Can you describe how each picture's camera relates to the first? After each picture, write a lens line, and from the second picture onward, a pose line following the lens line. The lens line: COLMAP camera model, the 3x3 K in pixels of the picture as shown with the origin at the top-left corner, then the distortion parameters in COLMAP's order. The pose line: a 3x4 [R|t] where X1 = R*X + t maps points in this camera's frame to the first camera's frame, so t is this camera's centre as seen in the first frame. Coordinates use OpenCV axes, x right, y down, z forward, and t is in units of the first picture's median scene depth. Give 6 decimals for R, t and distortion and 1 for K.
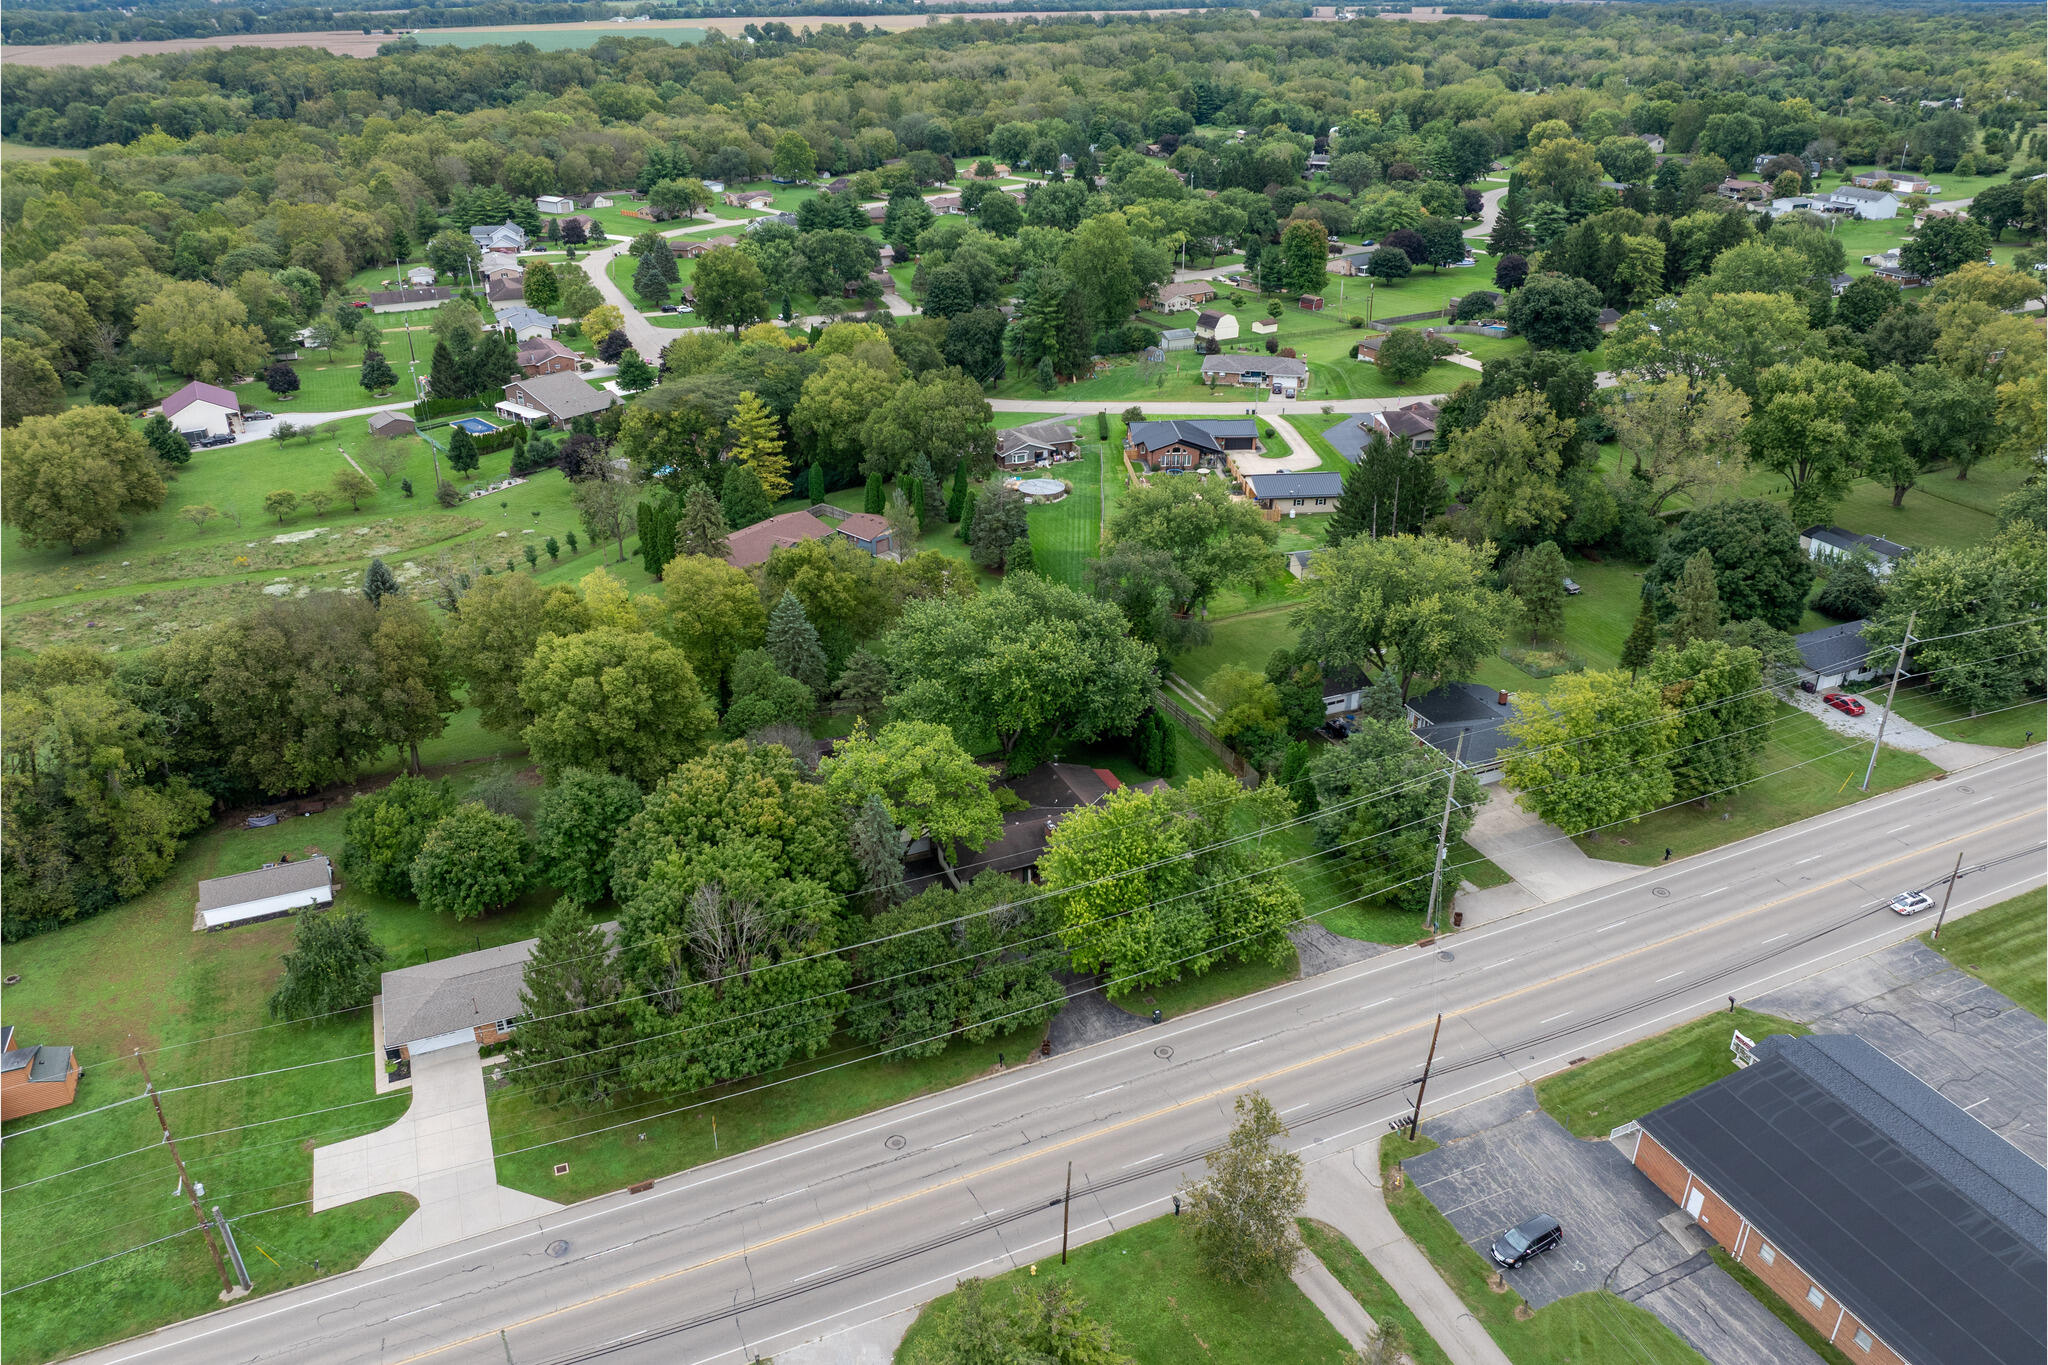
lens RADIAL K [[1446.2, 0, 1036.3], [0, 1446.2, 676.0], [0, 0, 1]] dist [-0.036071, -0.001537]
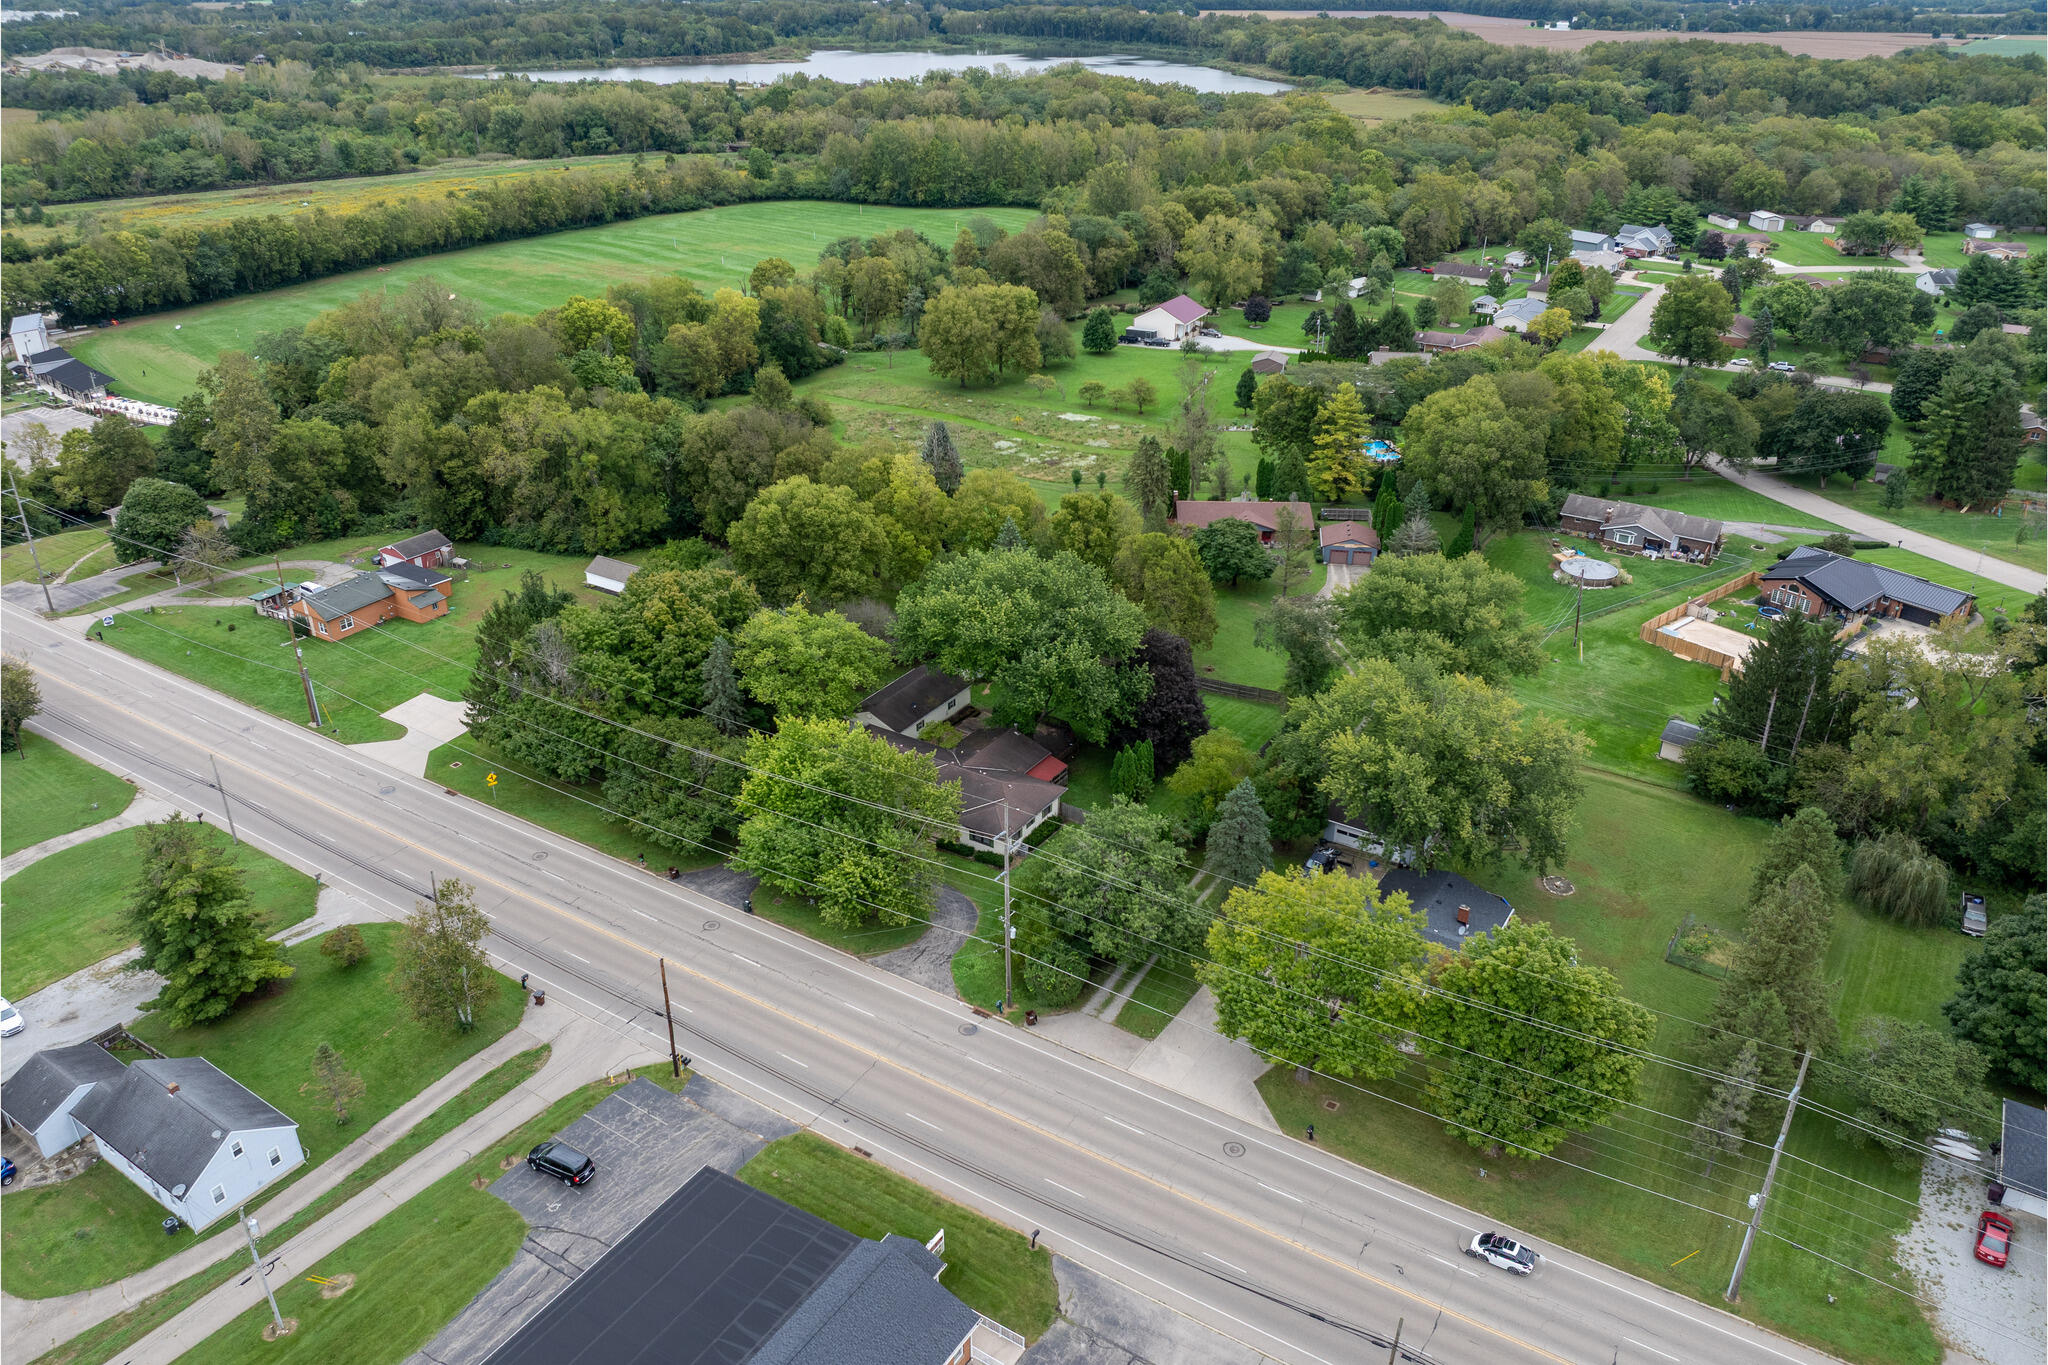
lens RADIAL K [[1446.2, 0, 1036.3], [0, 1446.2, 676.0], [0, 0, 1]] dist [-0.036071, -0.001537]
pose [[0.556242, 0.369849, -0.744182, 0.782216], [-0.369551, 0.912174, 0.177117, -0.165637], [0.744330, 0.176494, 0.644068, 0.335797]]
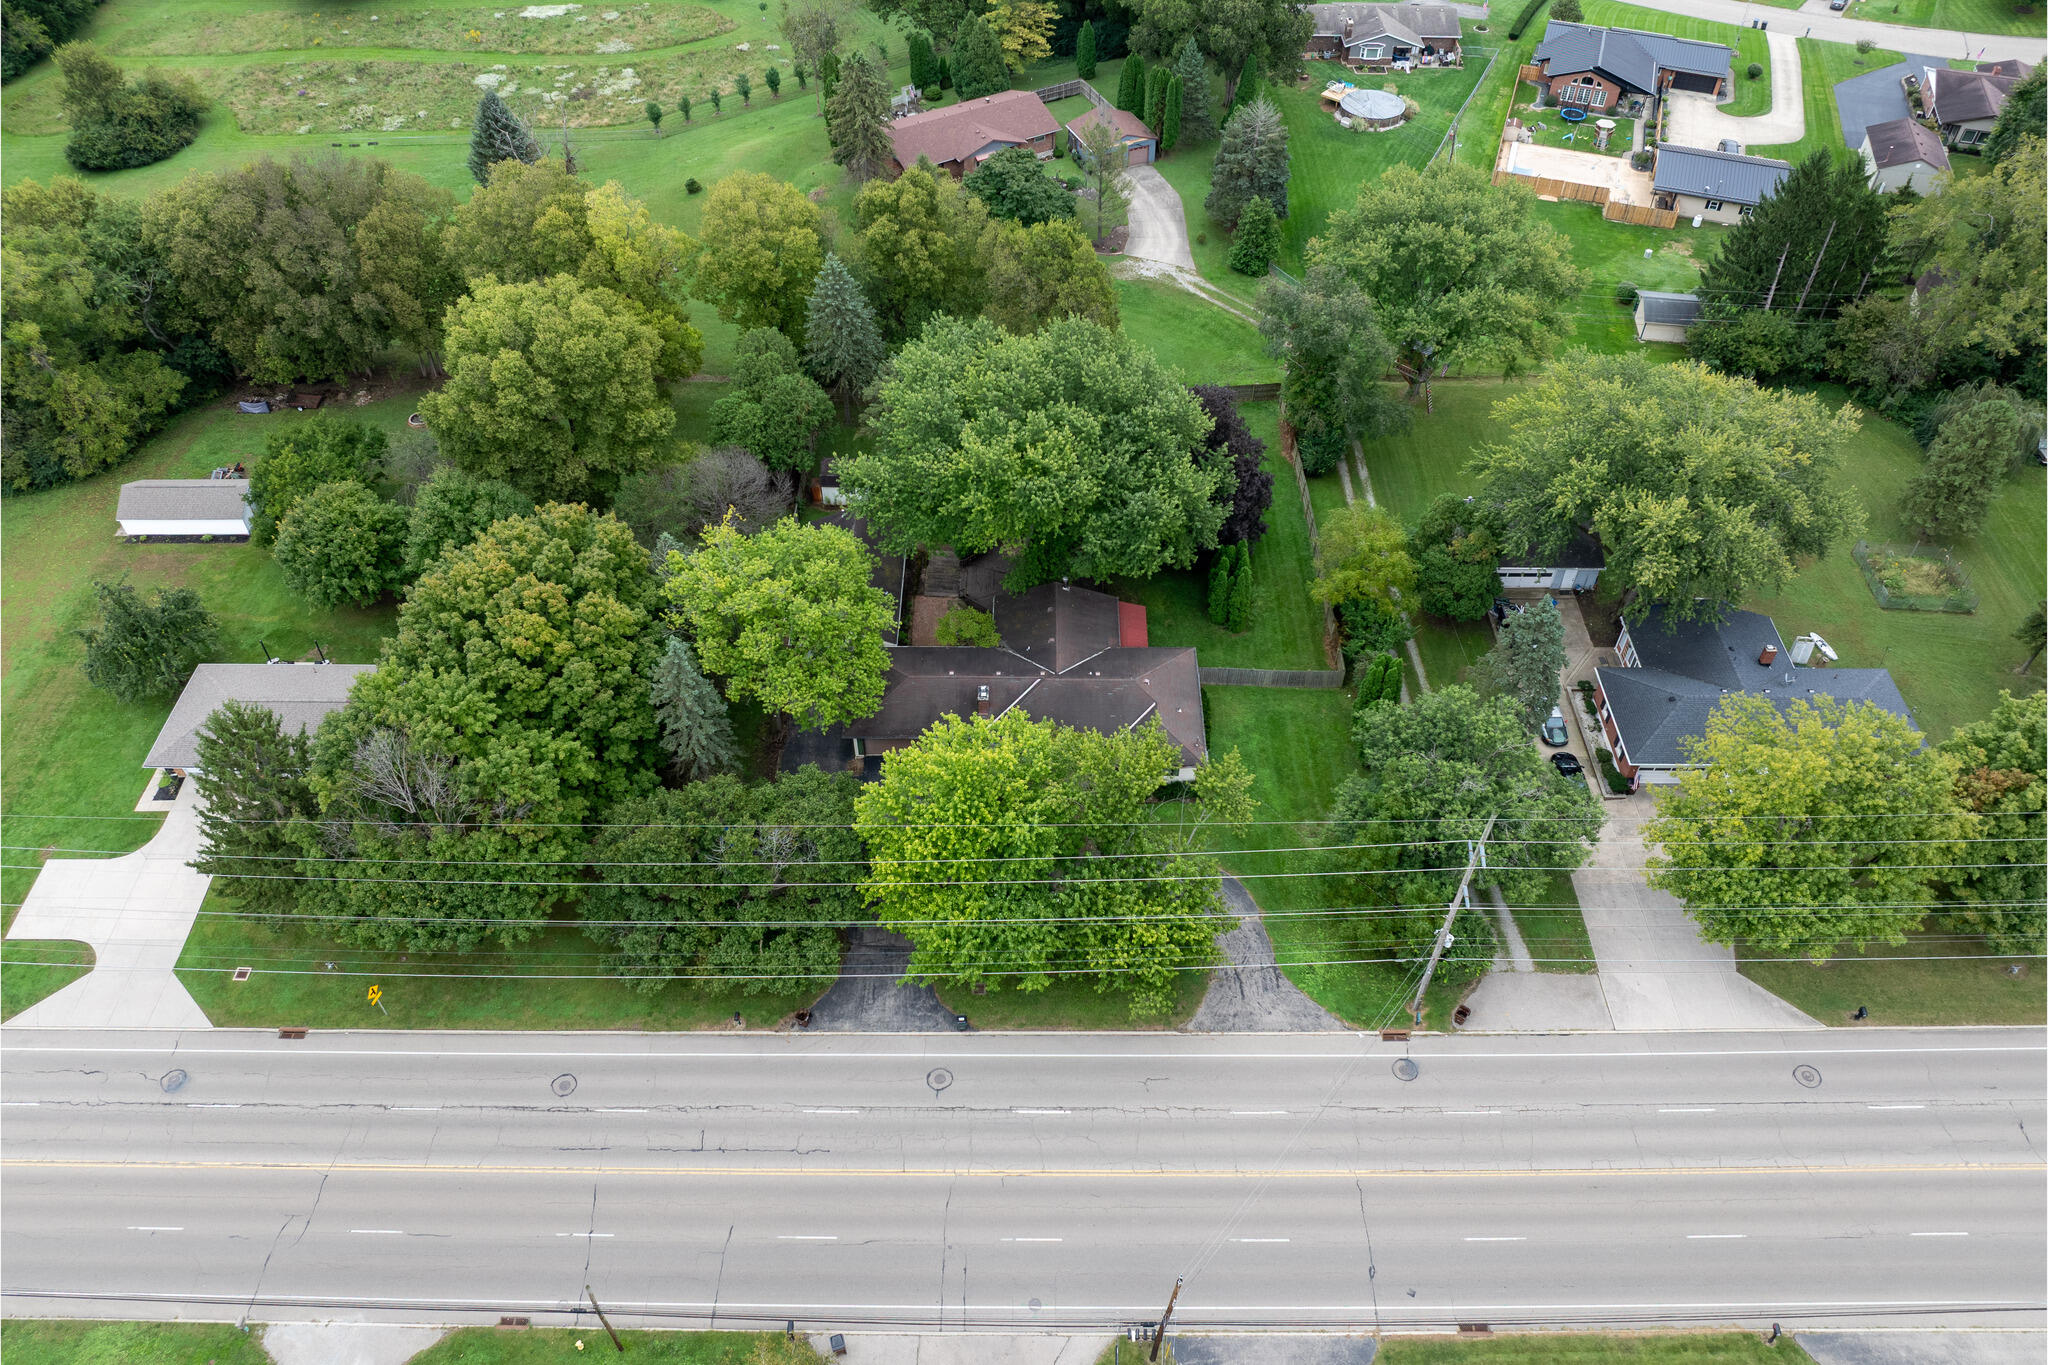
lens RADIAL K [[1446.2, 0, 1036.3], [0, 1446.2, 676.0], [0, 0, 1]] dist [-0.036071, -0.001537]
pose [[0.914037, 0.294040, -0.279422, 0.221557], [-0.179742, 0.911138, 0.370838, -0.170860], [0.363633, -0.288736, 0.885665, 0.324696]]
